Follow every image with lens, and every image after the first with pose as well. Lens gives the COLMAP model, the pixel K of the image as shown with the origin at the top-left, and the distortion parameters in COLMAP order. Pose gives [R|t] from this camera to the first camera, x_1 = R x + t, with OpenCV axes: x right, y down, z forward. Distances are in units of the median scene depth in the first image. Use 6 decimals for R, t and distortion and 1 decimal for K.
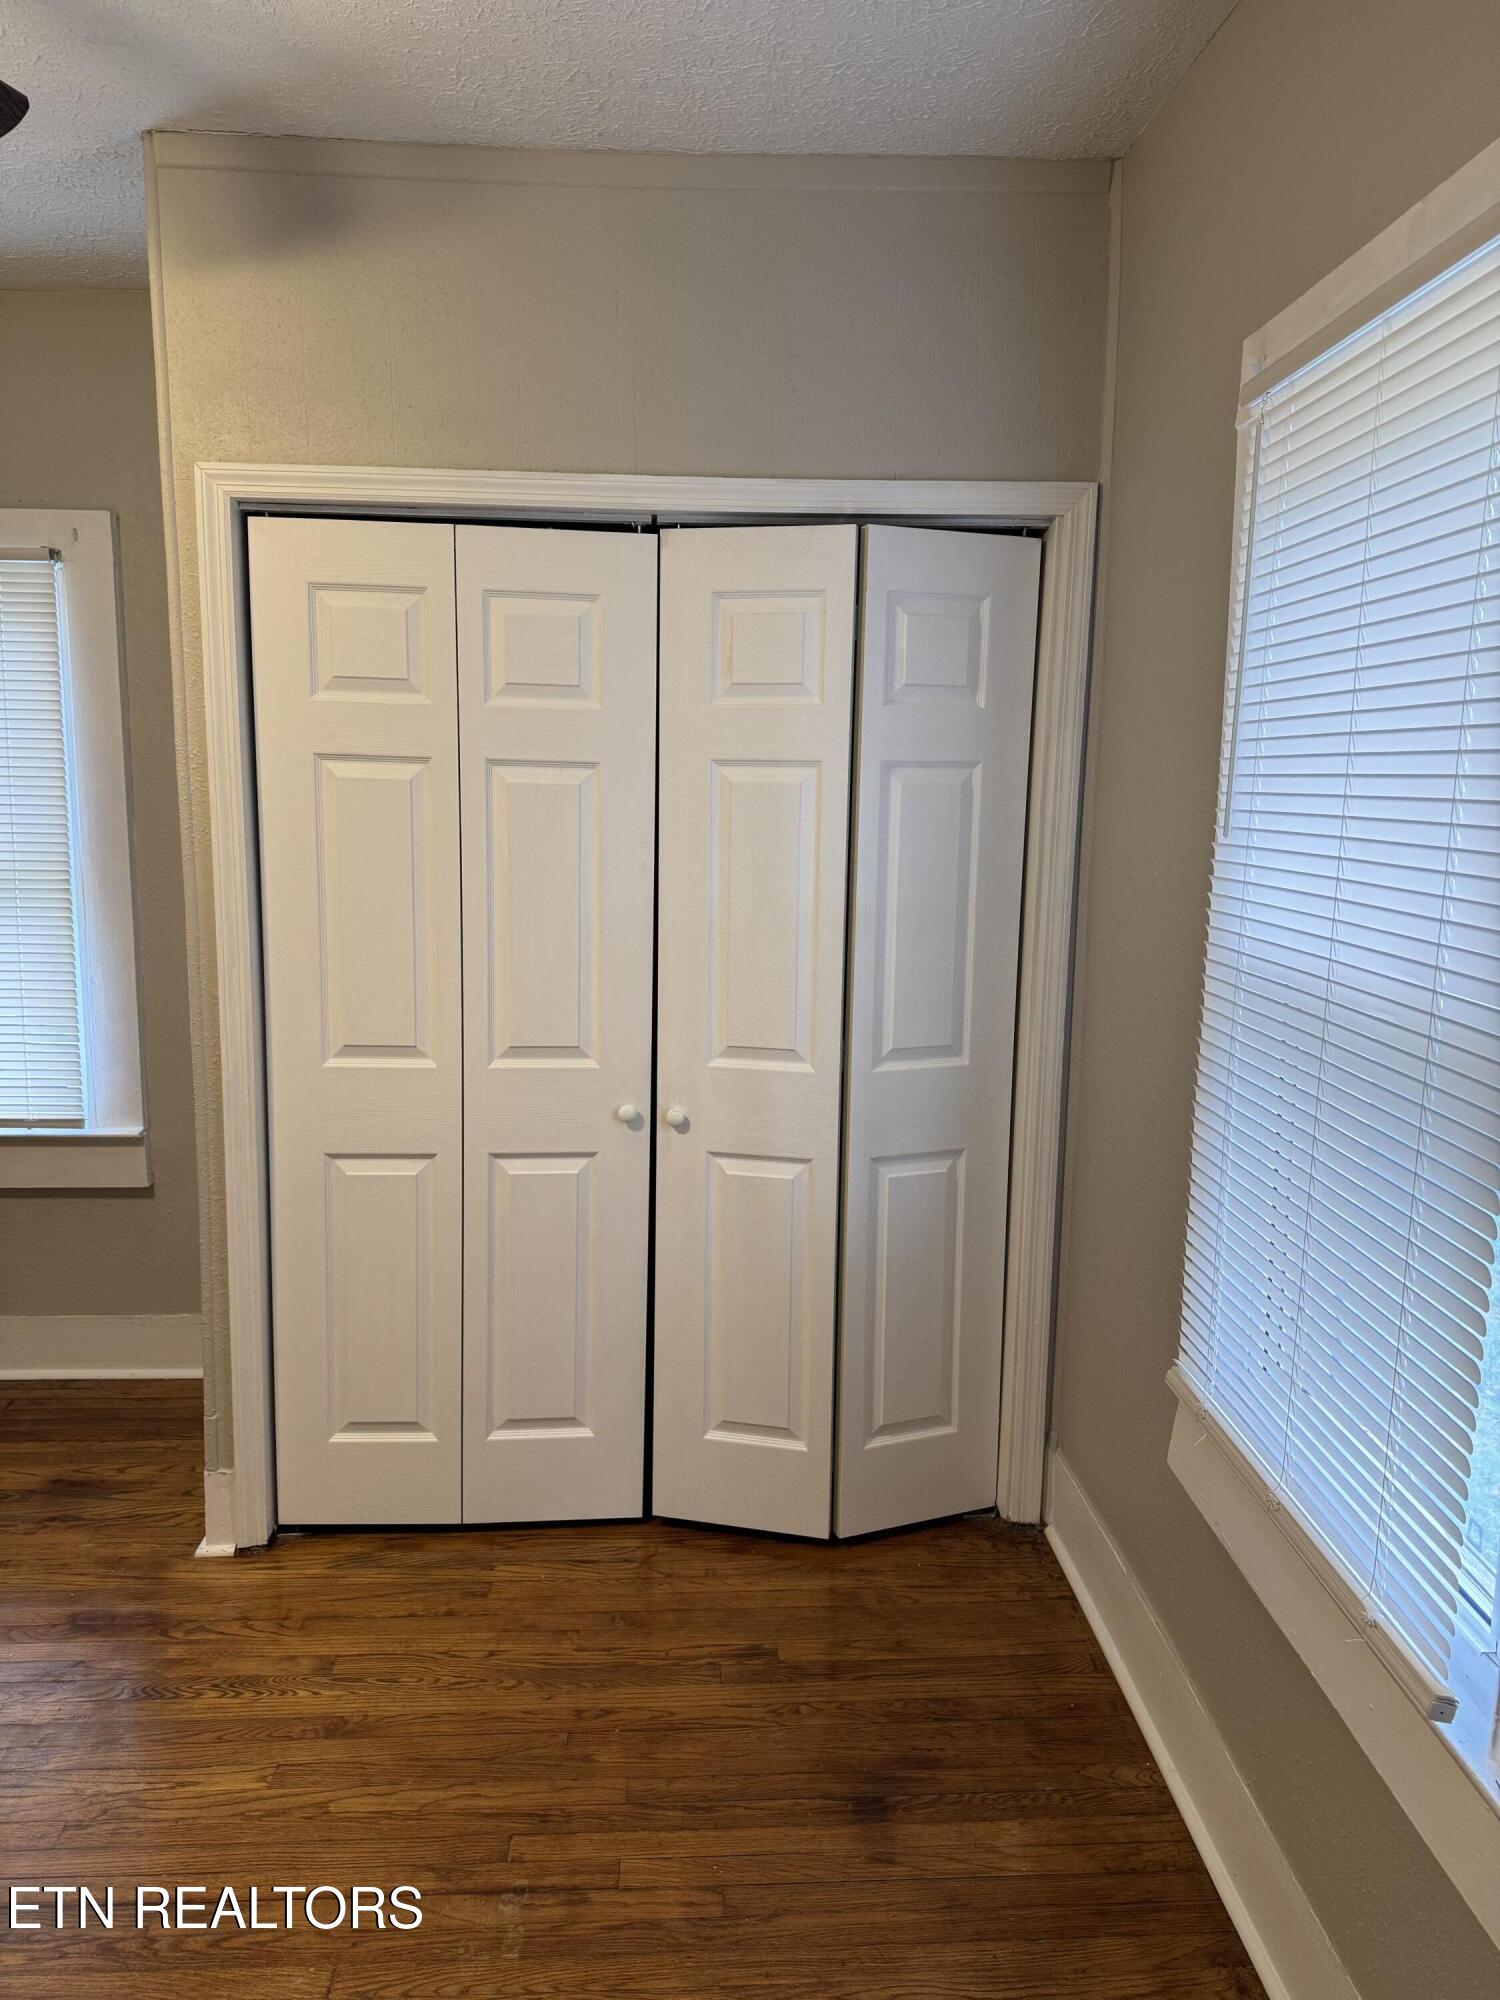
lens RADIAL K [[1444.2, 0, 769.6], [0, 1444.2, 984.7], [0, 0, 1]] dist [0.051725, -0.050622]
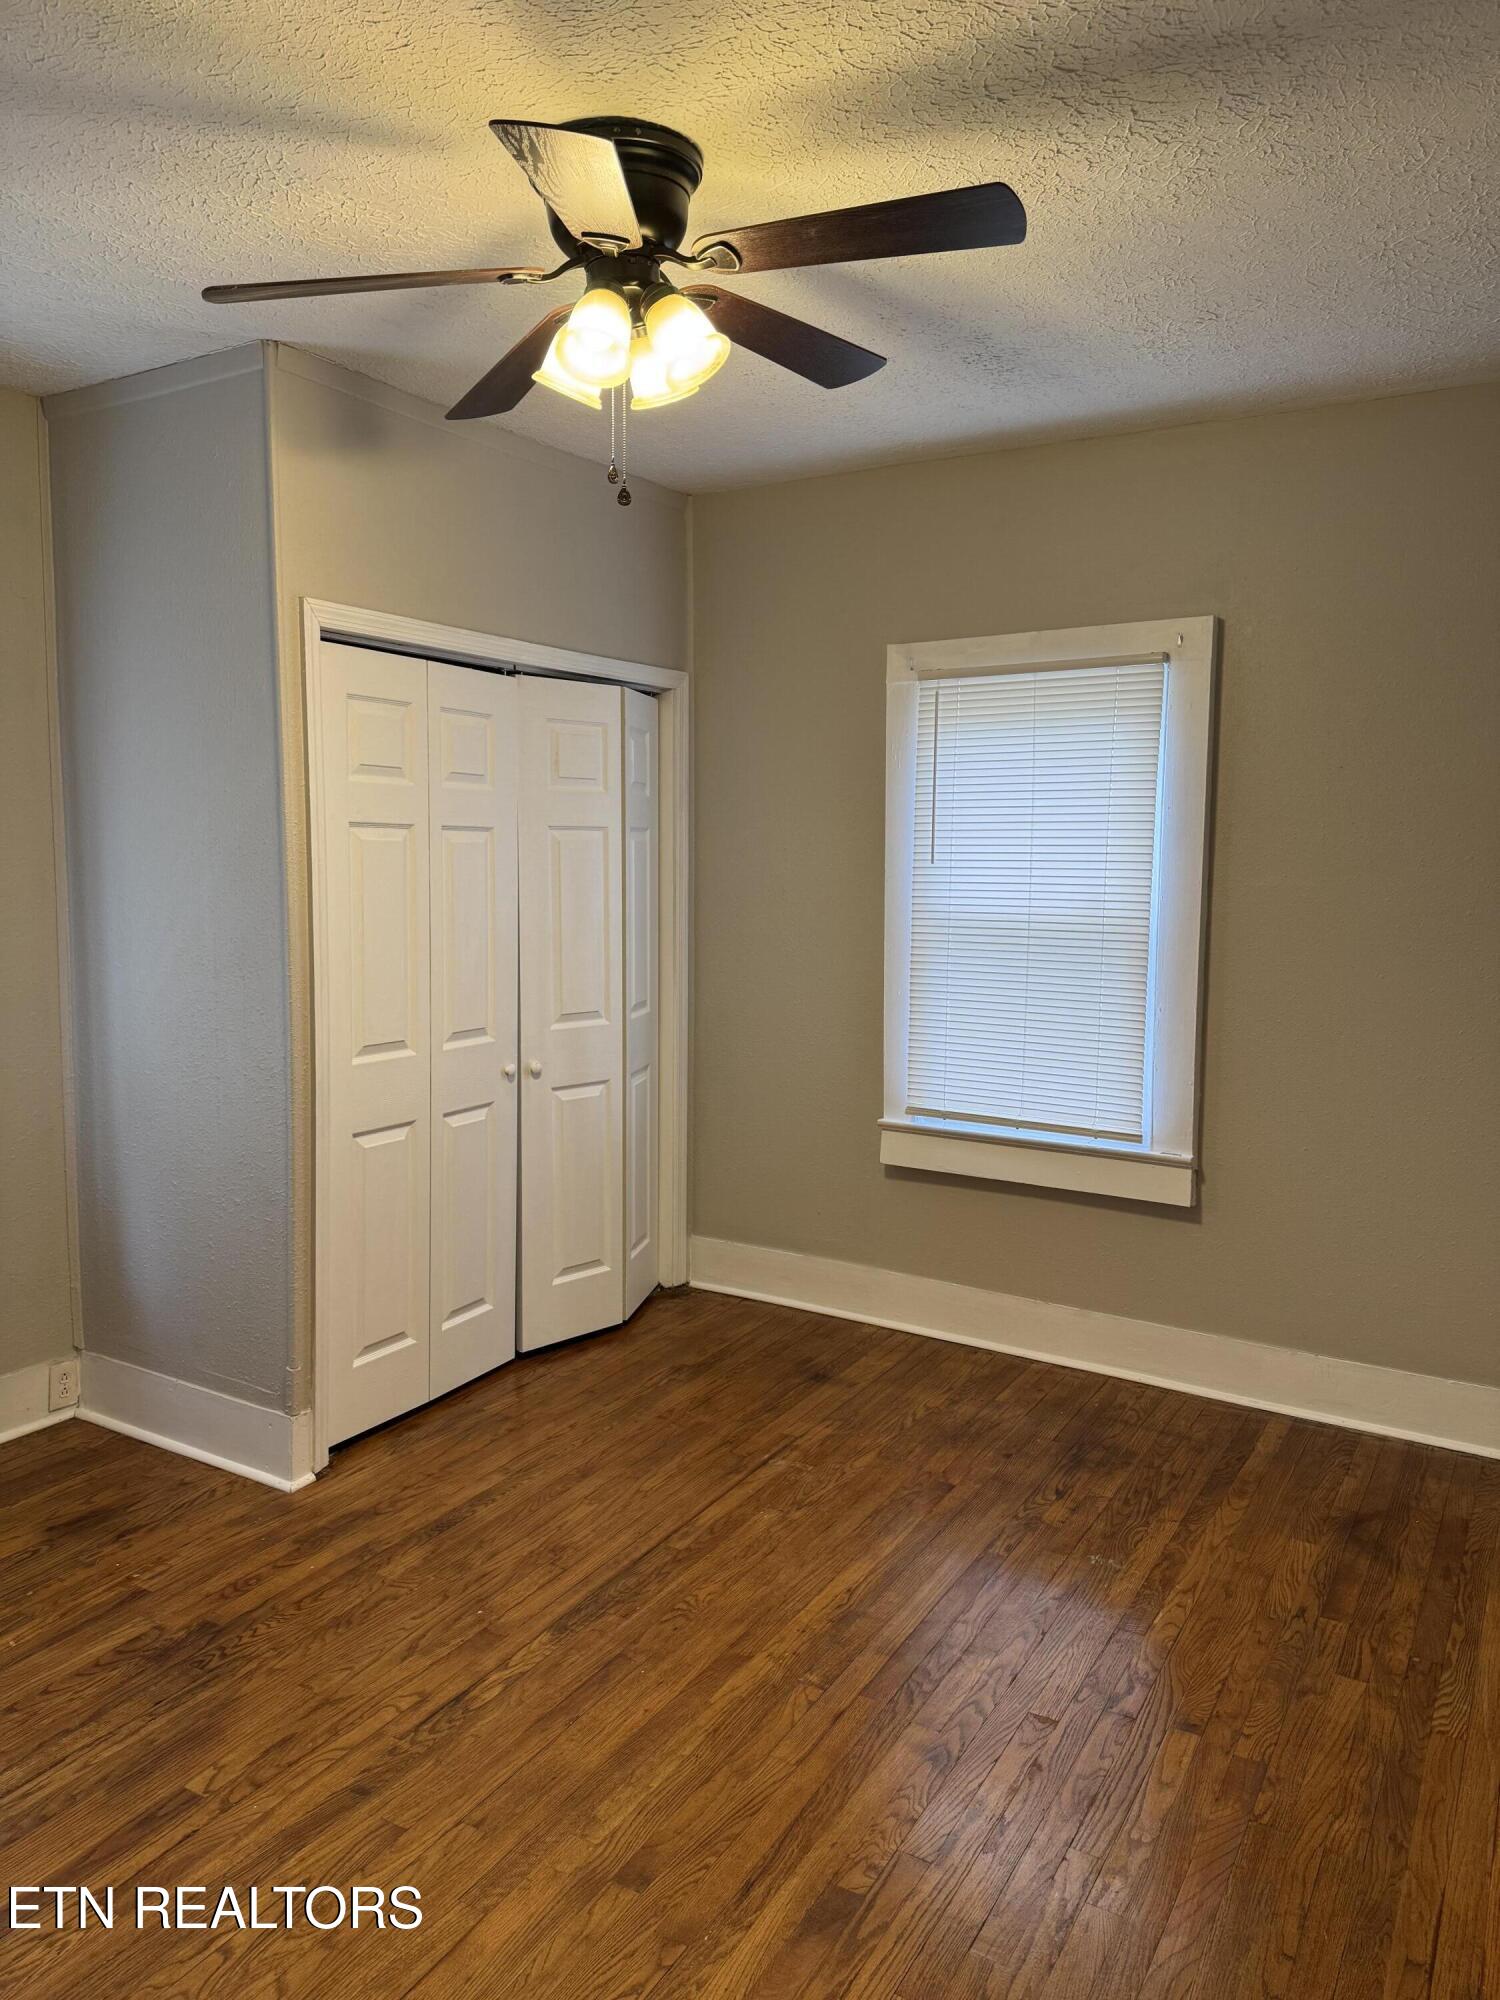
lens RADIAL K [[1444.2, 0, 783.6], [0, 1444.2, 991.4], [0, 0, 1]] dist [0.051725, -0.050622]
pose [[0.525482, -0.094875, 0.845499, -1.215356], [0.123161, 0.991778, 0.034744, -0.005696], [-0.841843, 0.085875, 0.532846, -0.007636]]
